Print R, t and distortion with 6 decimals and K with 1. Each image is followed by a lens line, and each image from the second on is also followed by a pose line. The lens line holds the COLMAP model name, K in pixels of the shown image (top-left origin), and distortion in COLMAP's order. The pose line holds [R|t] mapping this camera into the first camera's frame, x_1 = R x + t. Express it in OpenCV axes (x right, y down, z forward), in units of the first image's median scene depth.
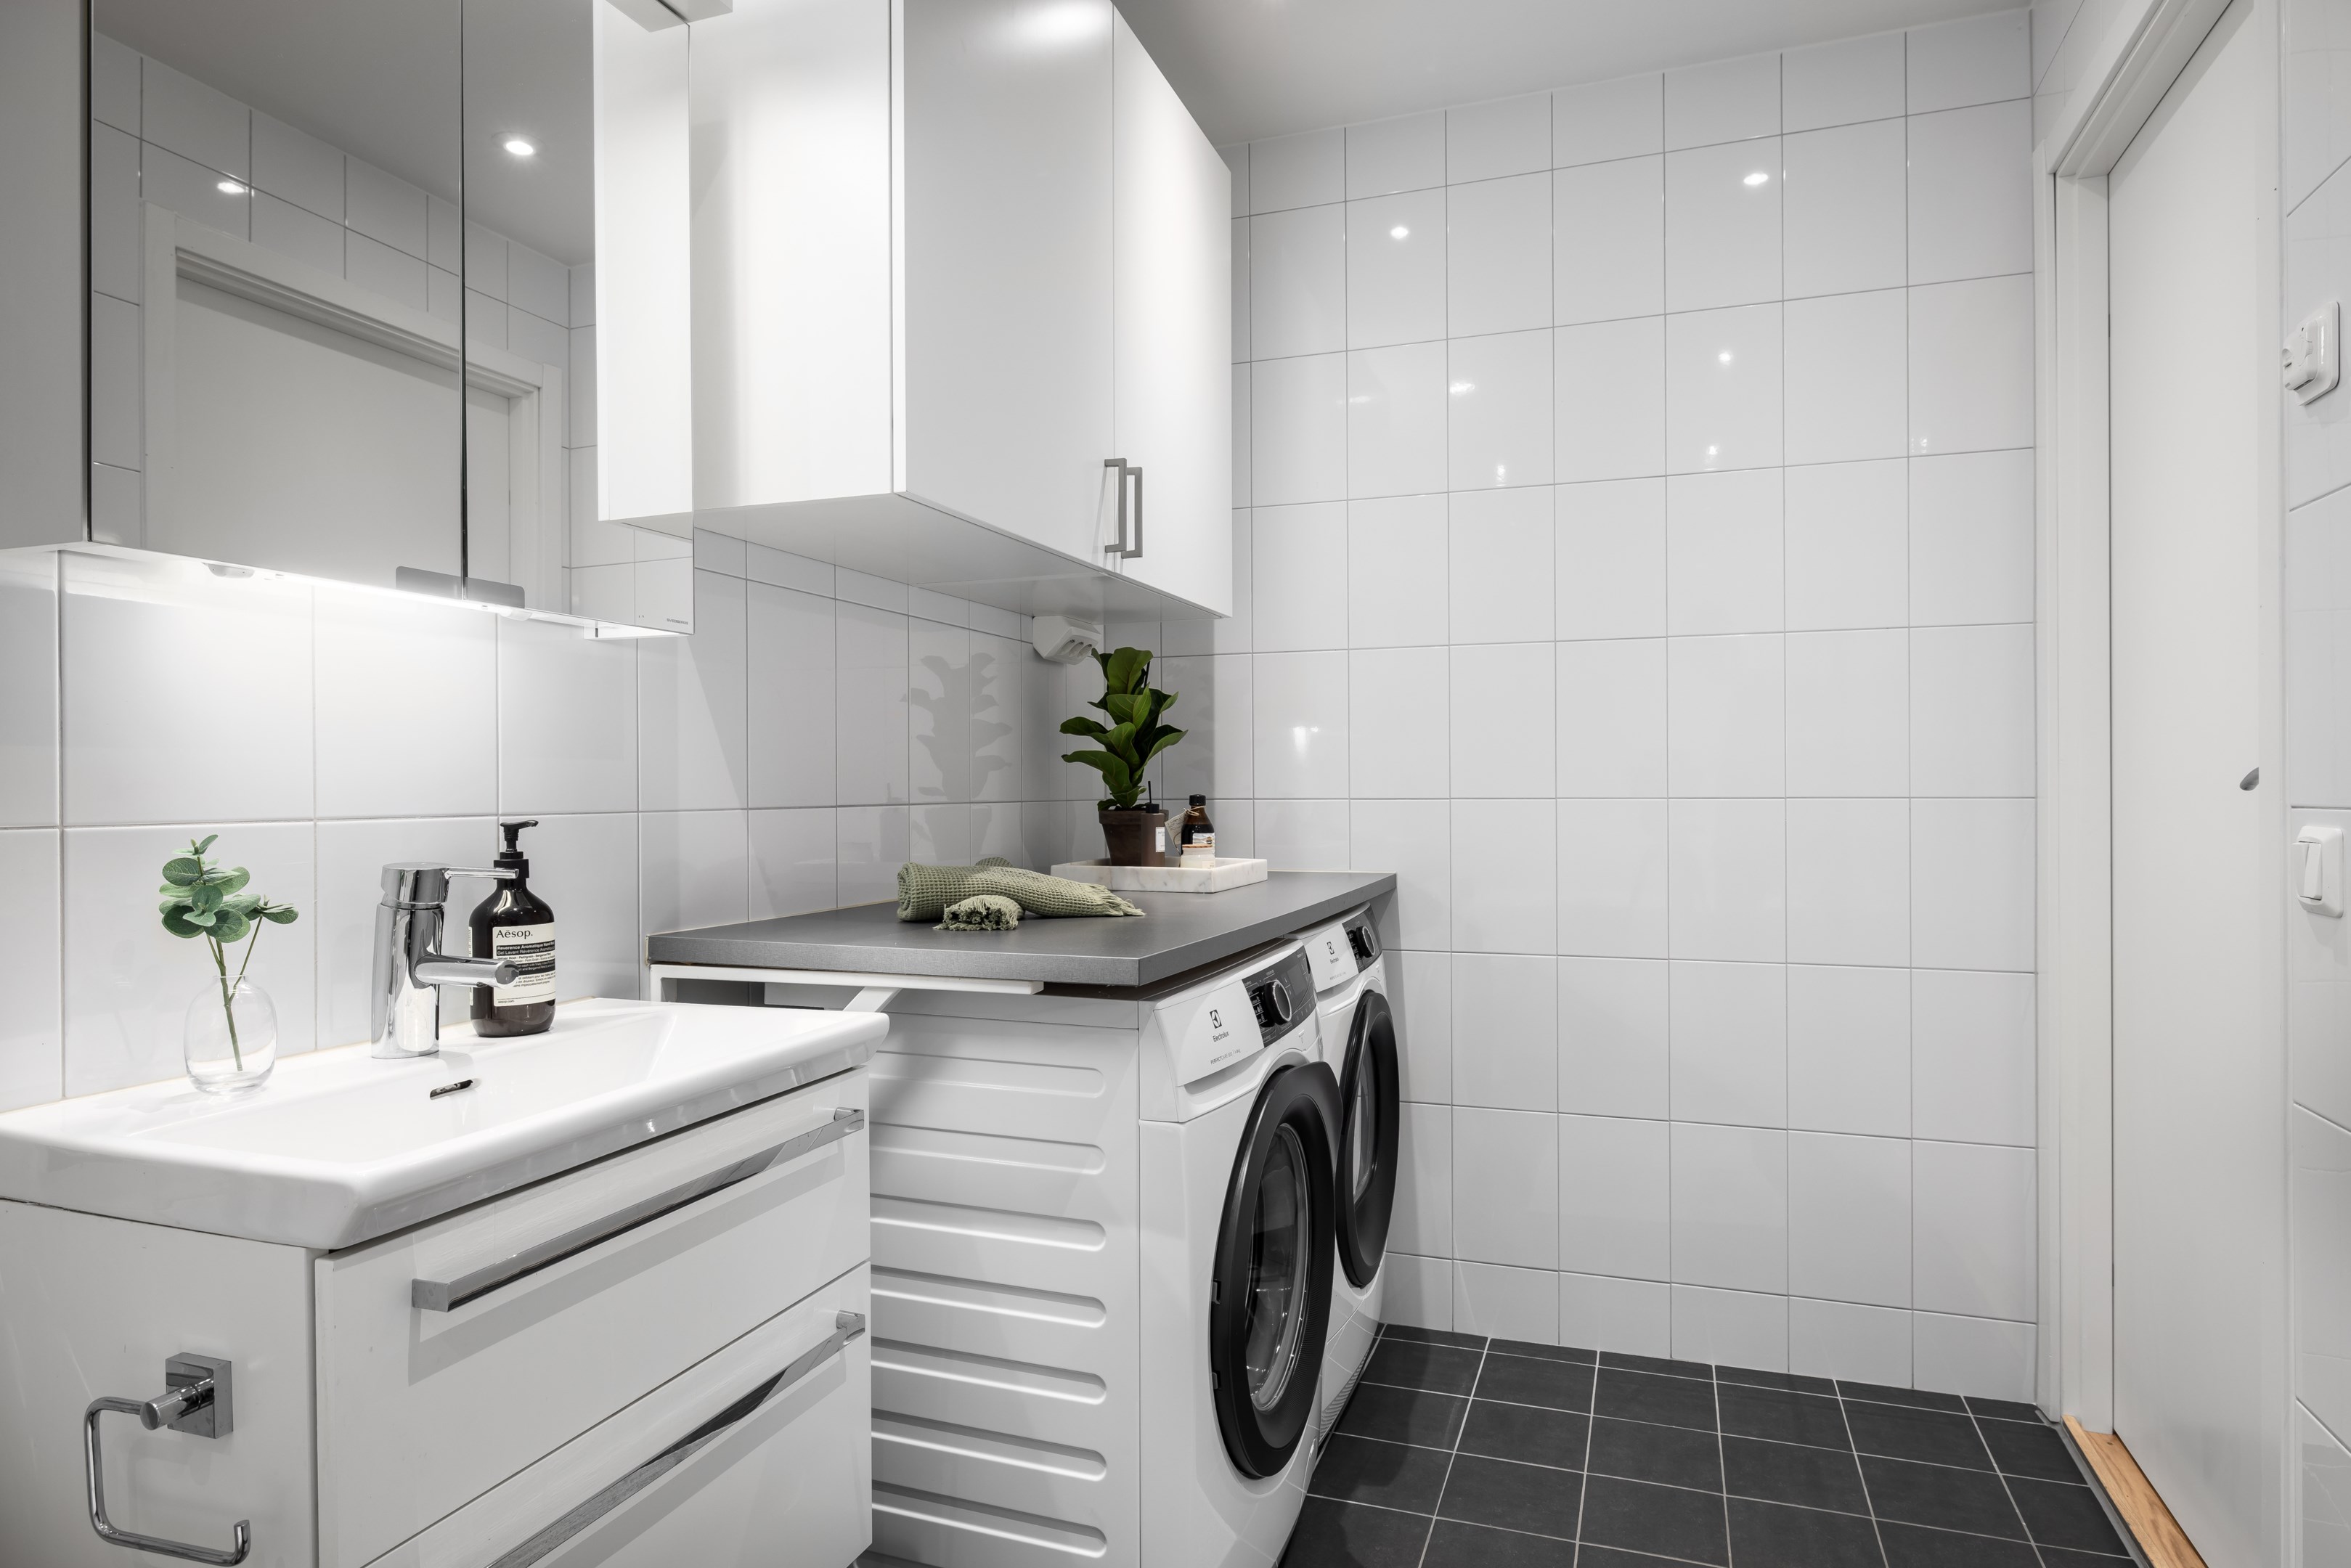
lens RADIAL K [[1331.7, 0, 1173.1], [0, 1331.7, 778.4], [0, 0, 1]] dist [-0.000211, -0.000149]
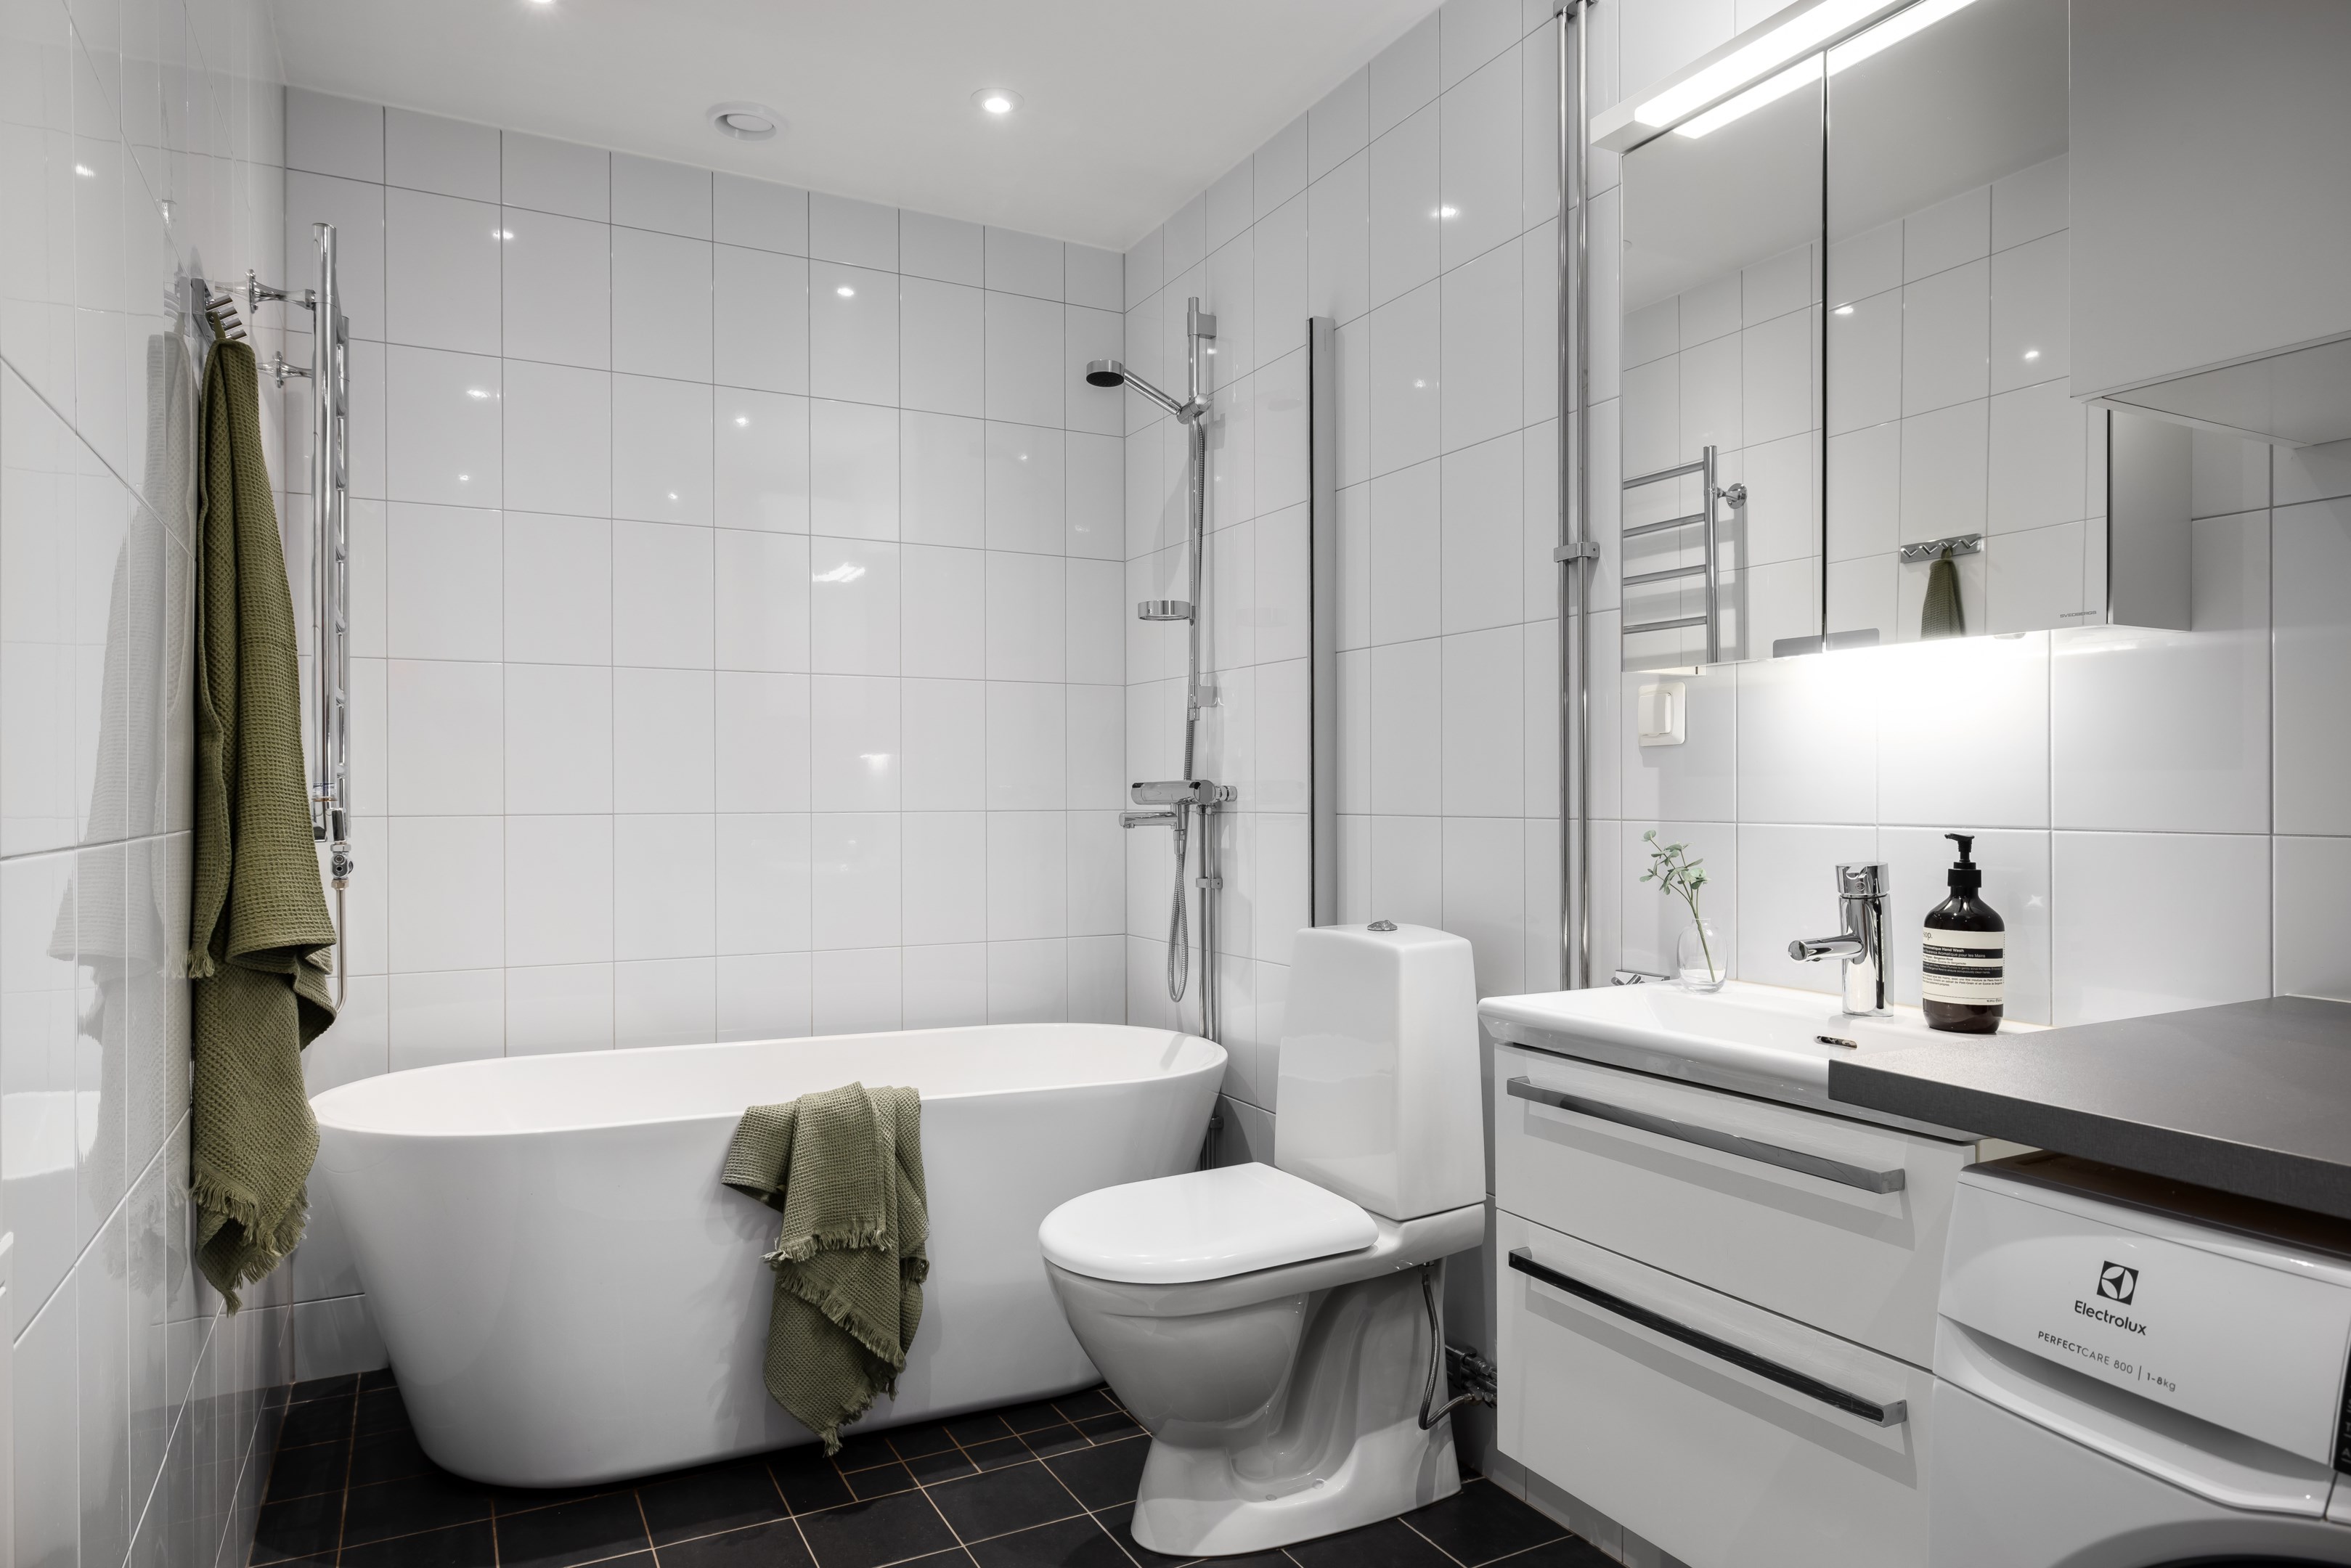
lens RADIAL K [[1424.0, 0, 1176.6], [0, 1424.0, 795.1], [0, 0, 1]] dist [-0.001118, -0.000106]
pose [[-0.678724, 0.007288, -0.734357, 0.777269], [0.016500, 0.999850, -0.005327, -0.002957], [0.734208, -0.015732, -0.678742, 1.313114]]
